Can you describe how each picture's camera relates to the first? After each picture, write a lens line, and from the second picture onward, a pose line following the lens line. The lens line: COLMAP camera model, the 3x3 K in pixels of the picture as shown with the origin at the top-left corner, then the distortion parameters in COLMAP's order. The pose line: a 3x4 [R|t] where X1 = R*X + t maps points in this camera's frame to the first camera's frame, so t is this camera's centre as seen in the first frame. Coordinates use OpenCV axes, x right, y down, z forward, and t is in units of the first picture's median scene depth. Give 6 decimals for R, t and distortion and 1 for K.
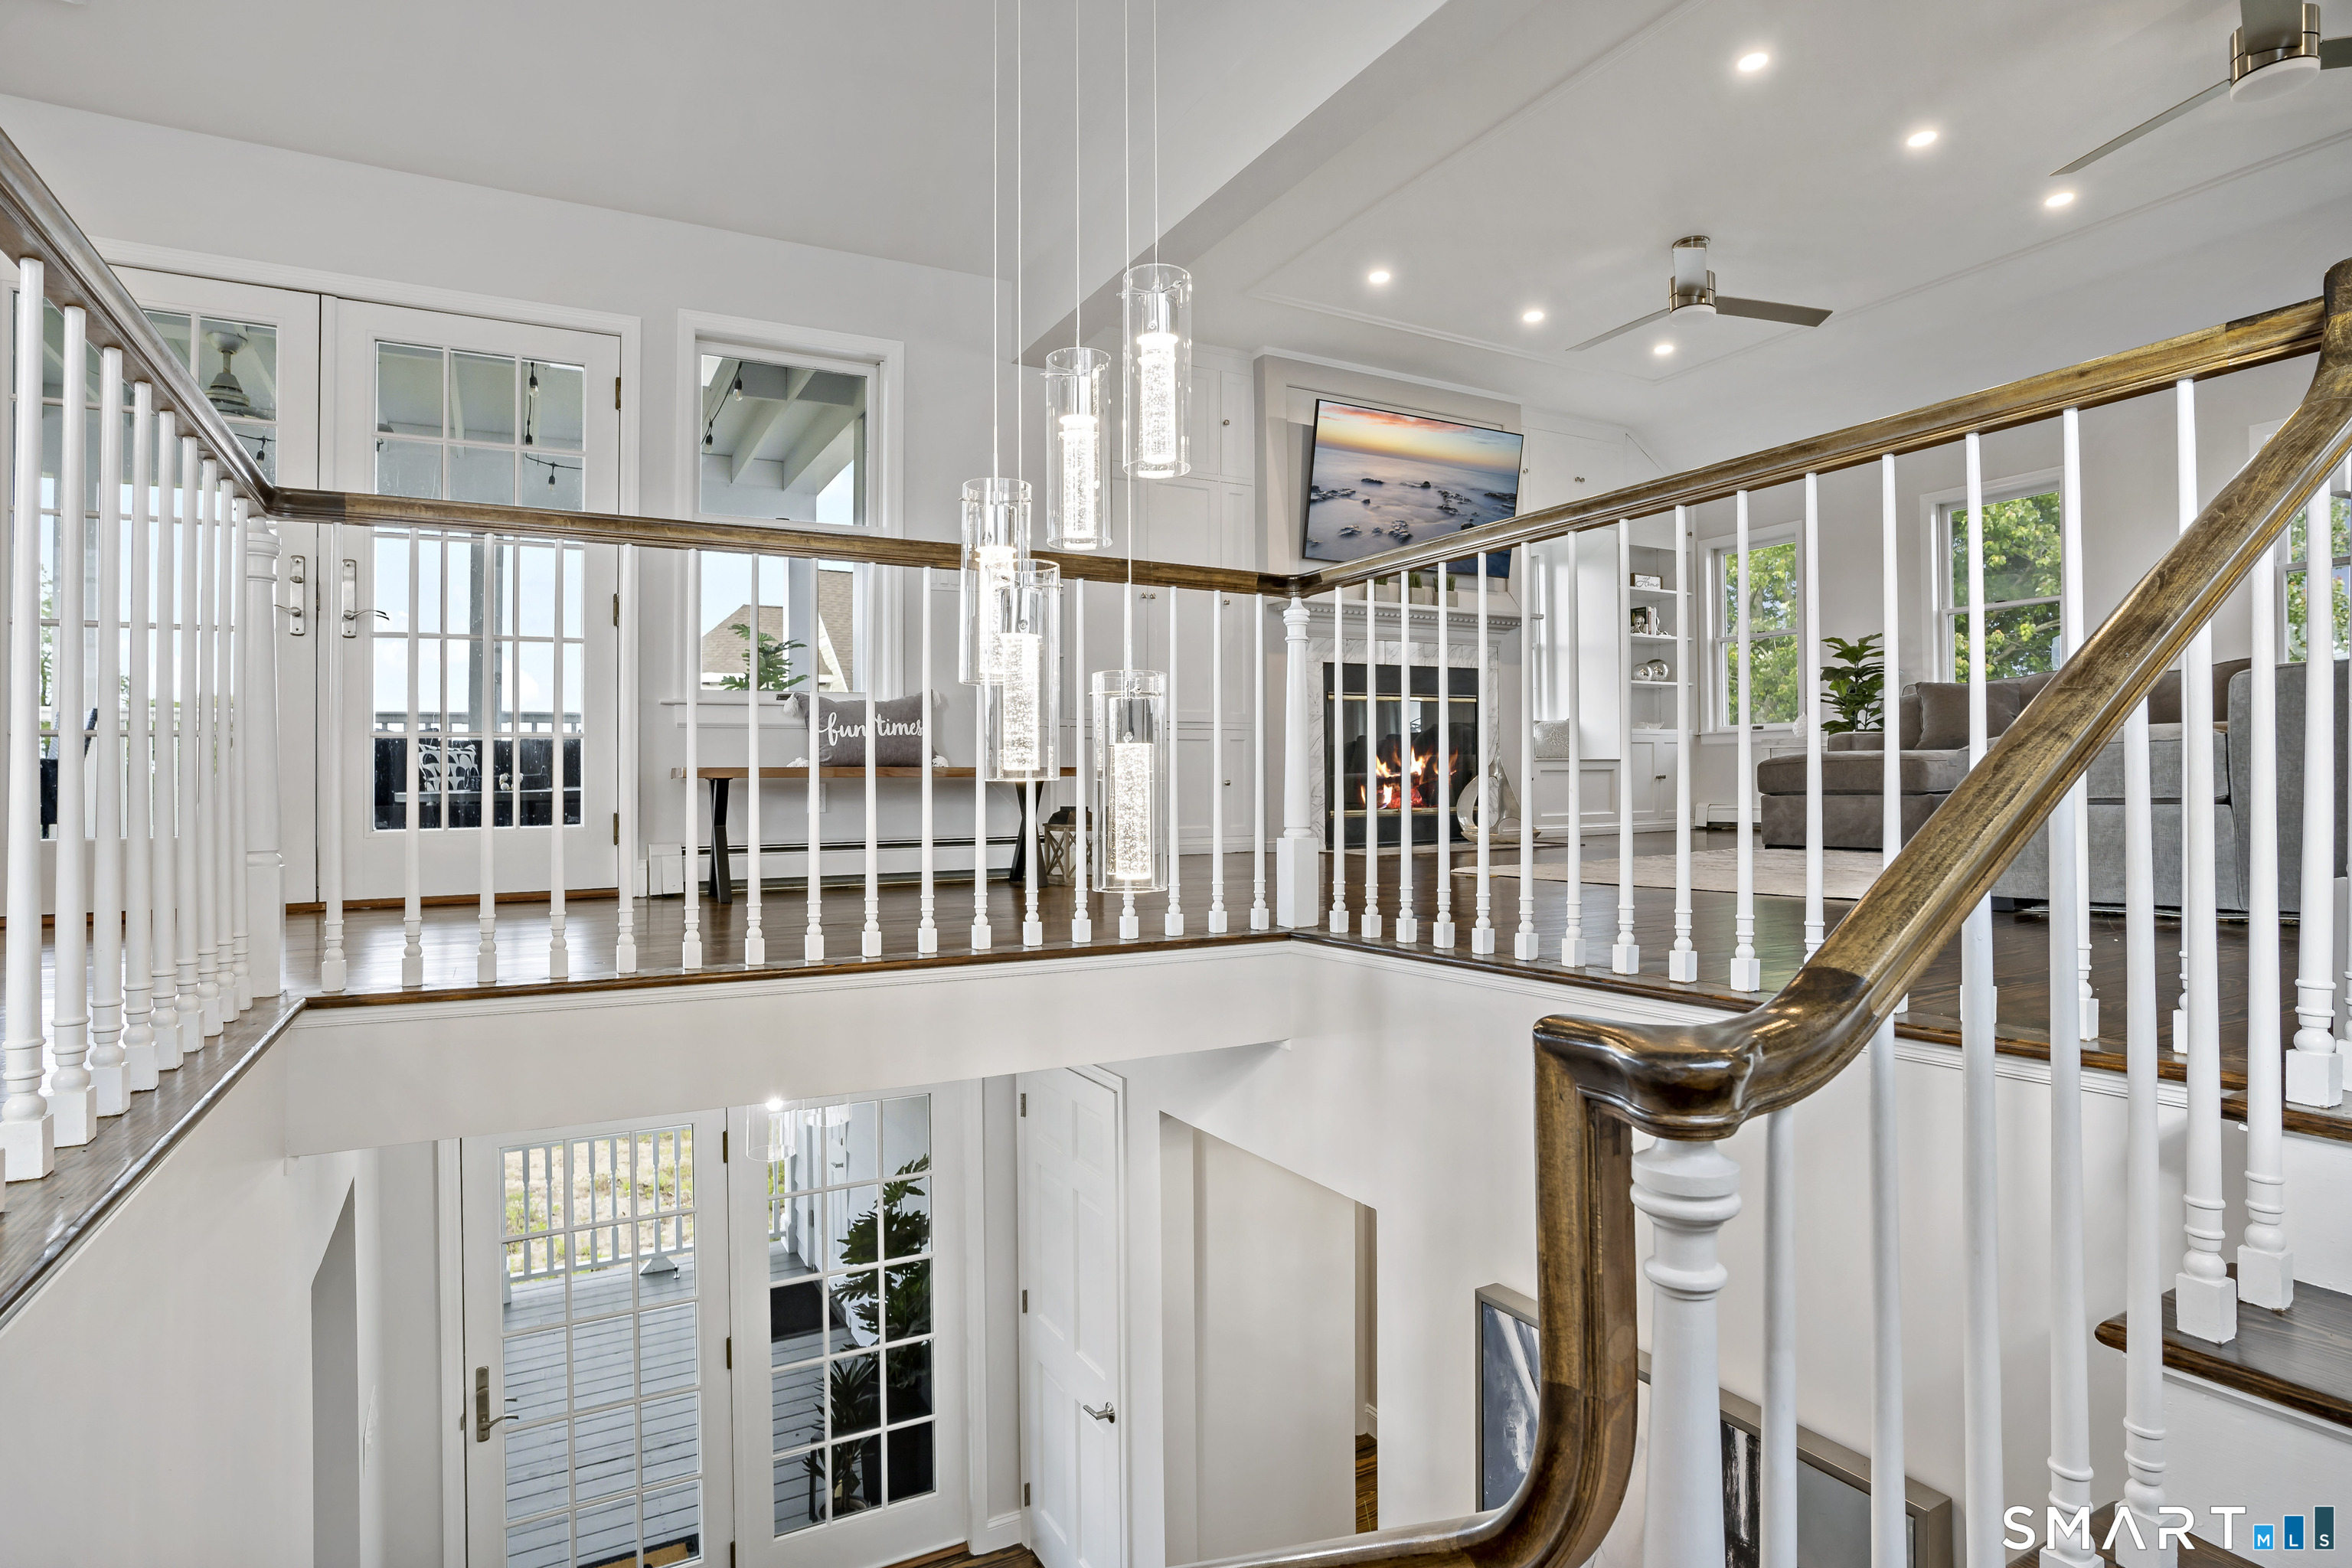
lens RADIAL K [[1204.1, 0, 1176.0], [0, 1204.1, 784.0], [0, 0, 1]] dist [-0.059495, 0.032012]
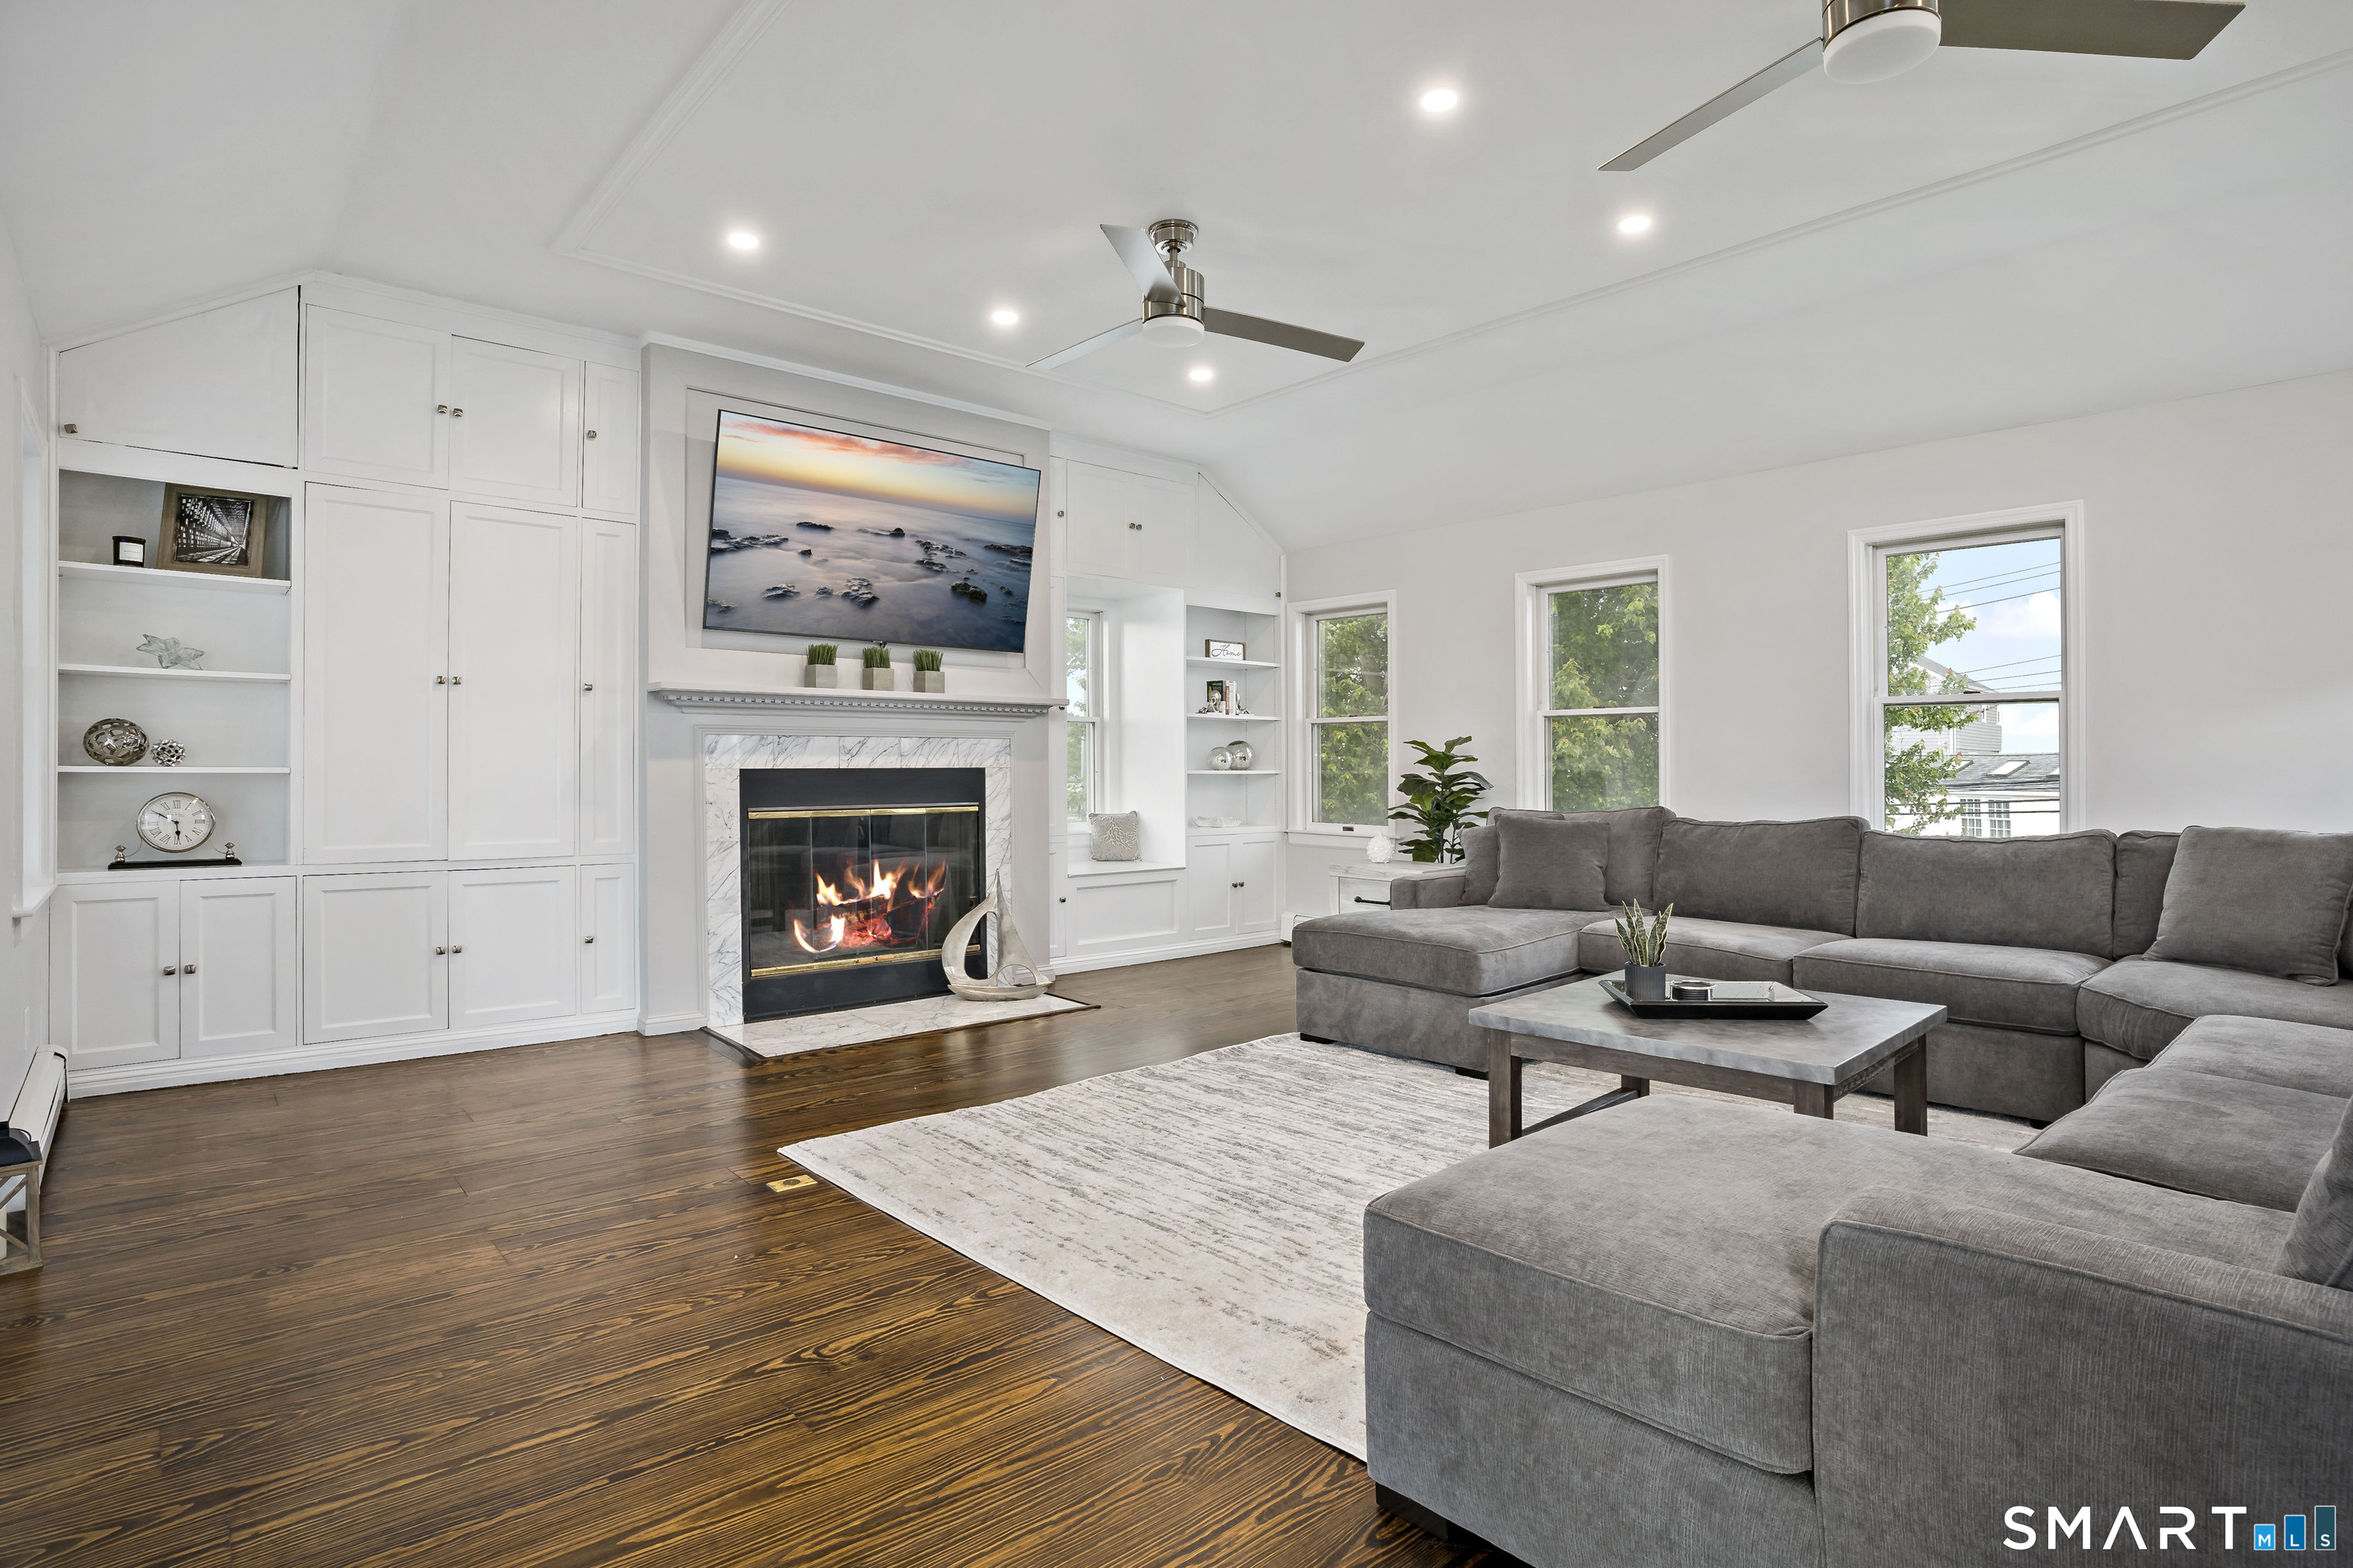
lens RADIAL K [[1182.8, 0, 1158.4], [0, 1182.8, 757.0], [0, 0, 1]] dist [-0.052443, 0.000124]
pose [[0.978953, 0.018519, 0.203243, 0.220922], [-0.016543, 0.999798, -0.011419, -0.103007], [-0.203413, 0.007816, 0.979062, 0.244275]]
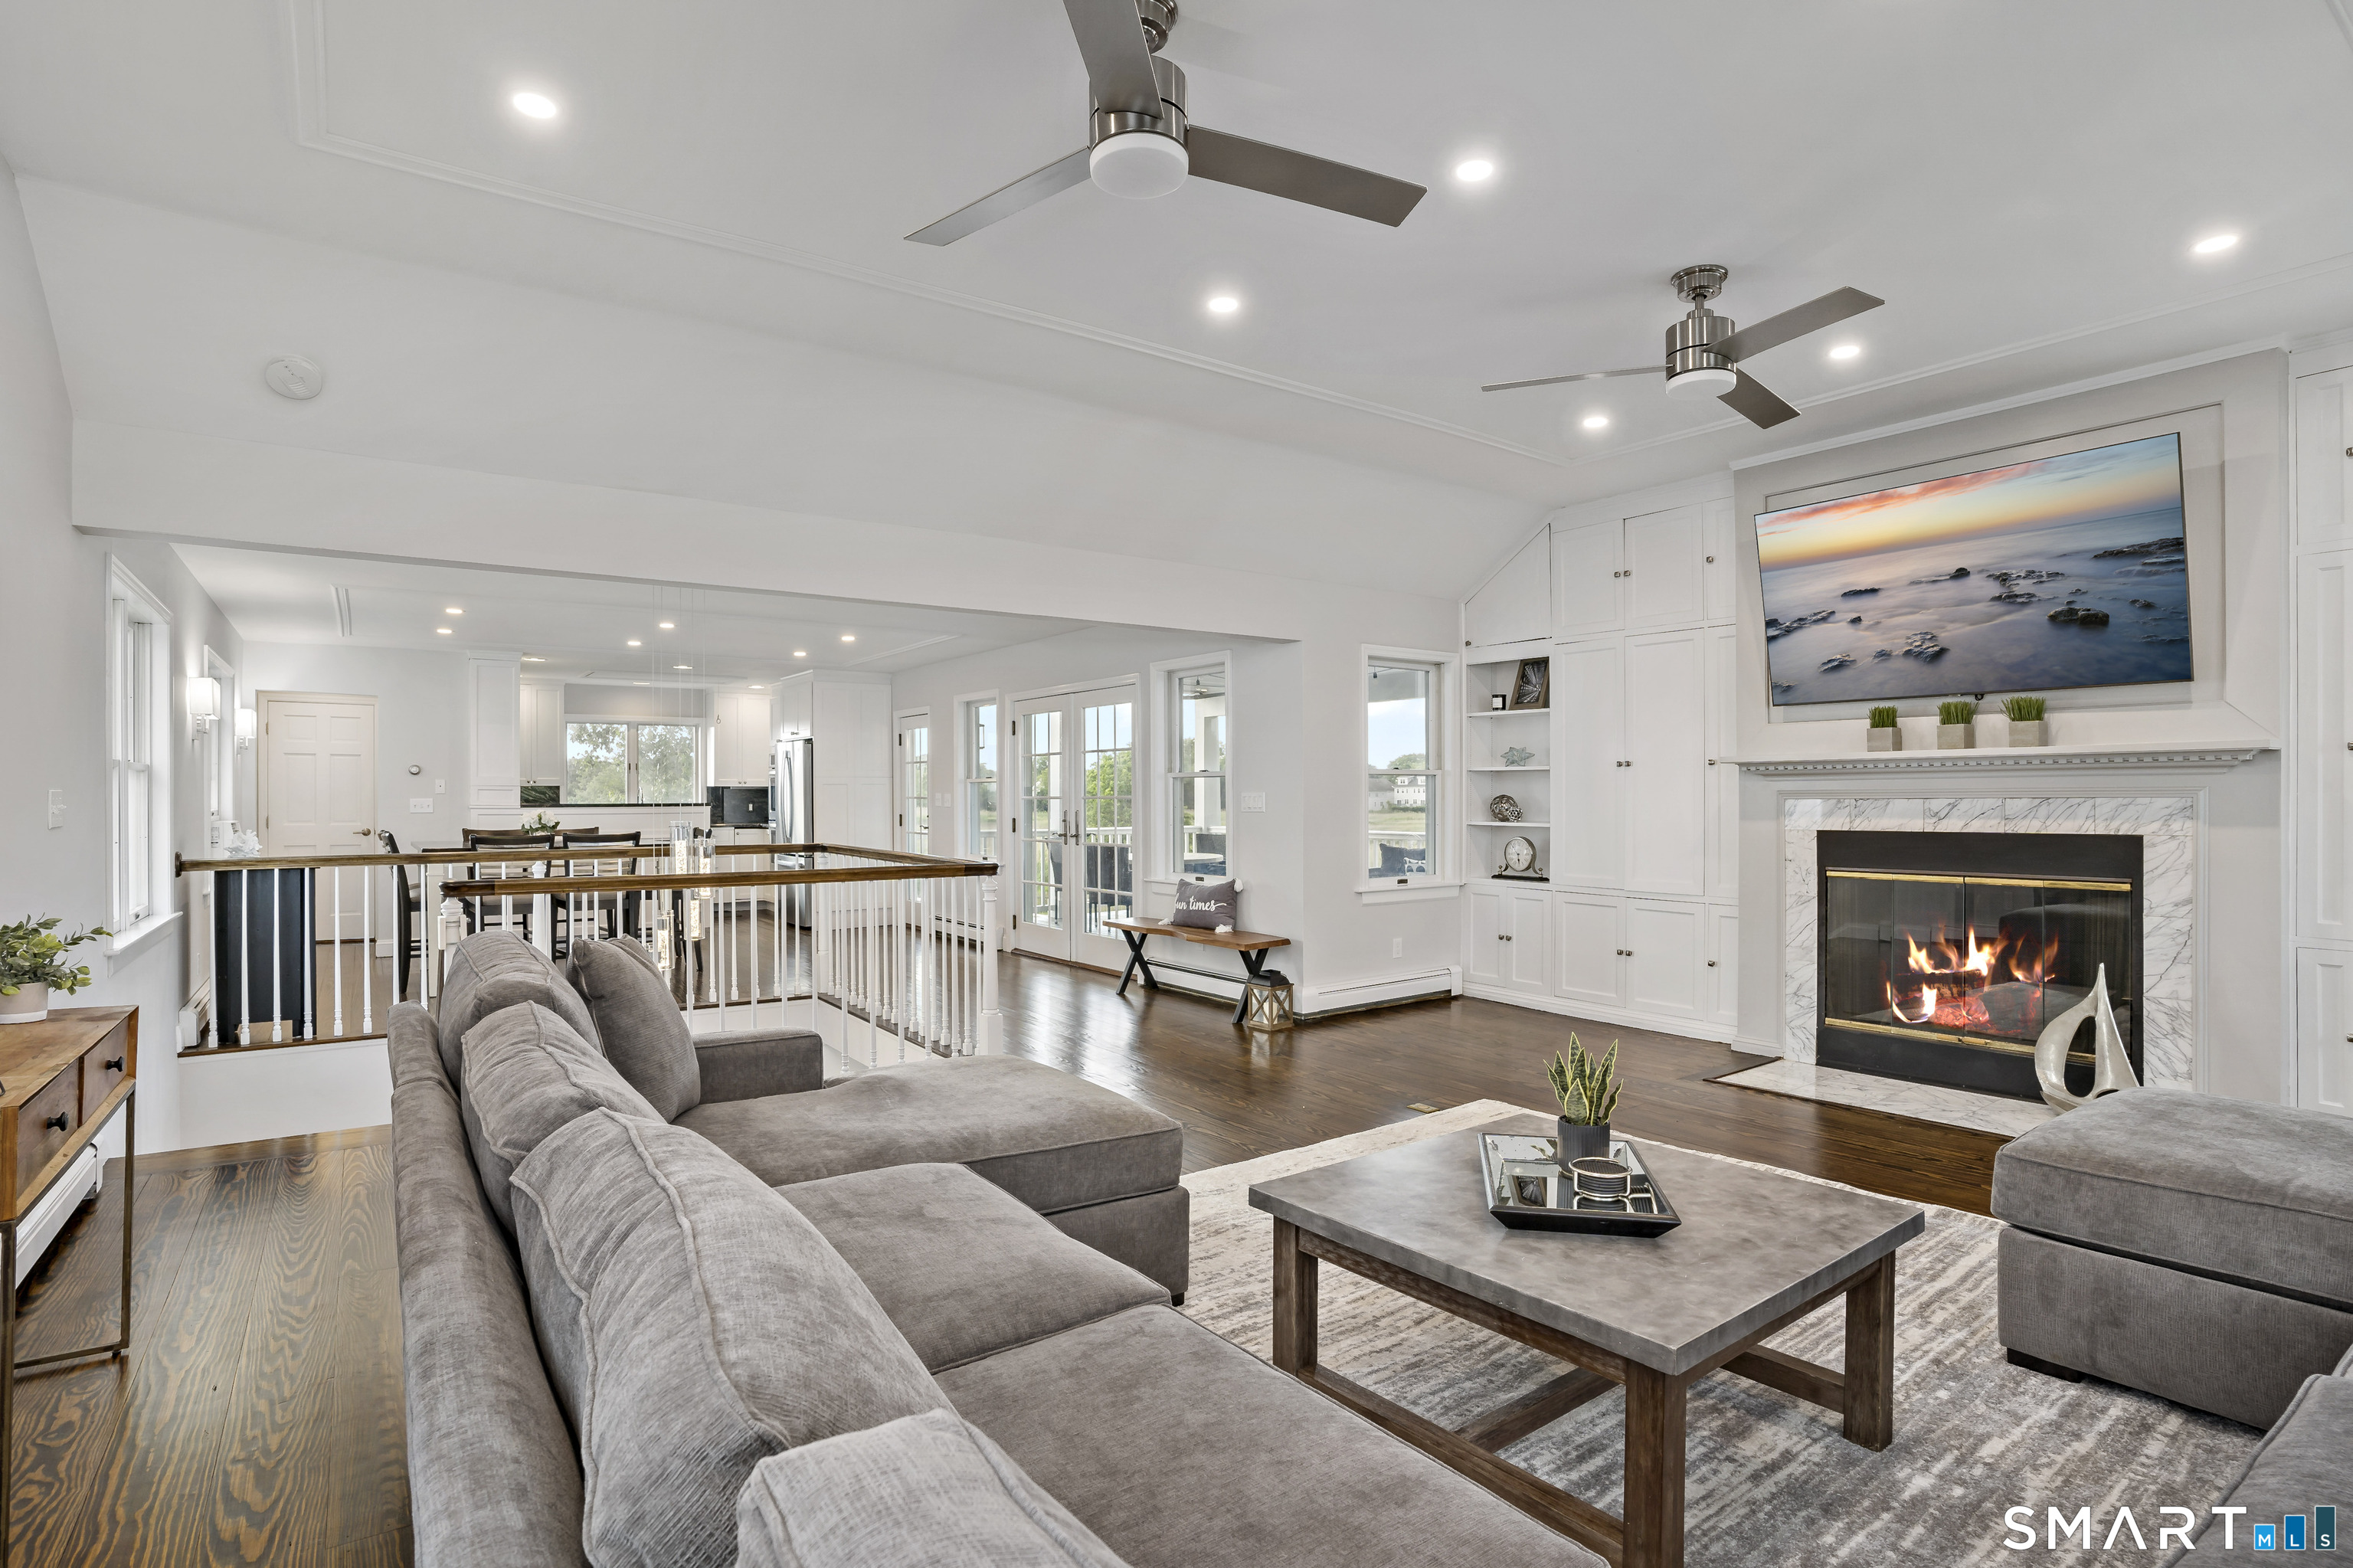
lens RADIAL K [[1146.7, 0, 1176.5], [0, 1146.7, 784.0], [0, 0, 1]] dist [-0.000316, 0.000037]
pose [[0.125154, 0.011873, -0.992066, 0.796640], [0.025226, 0.999567, 0.015145, -0.151182], [0.991817, -0.026921, 0.124800, 0.475138]]
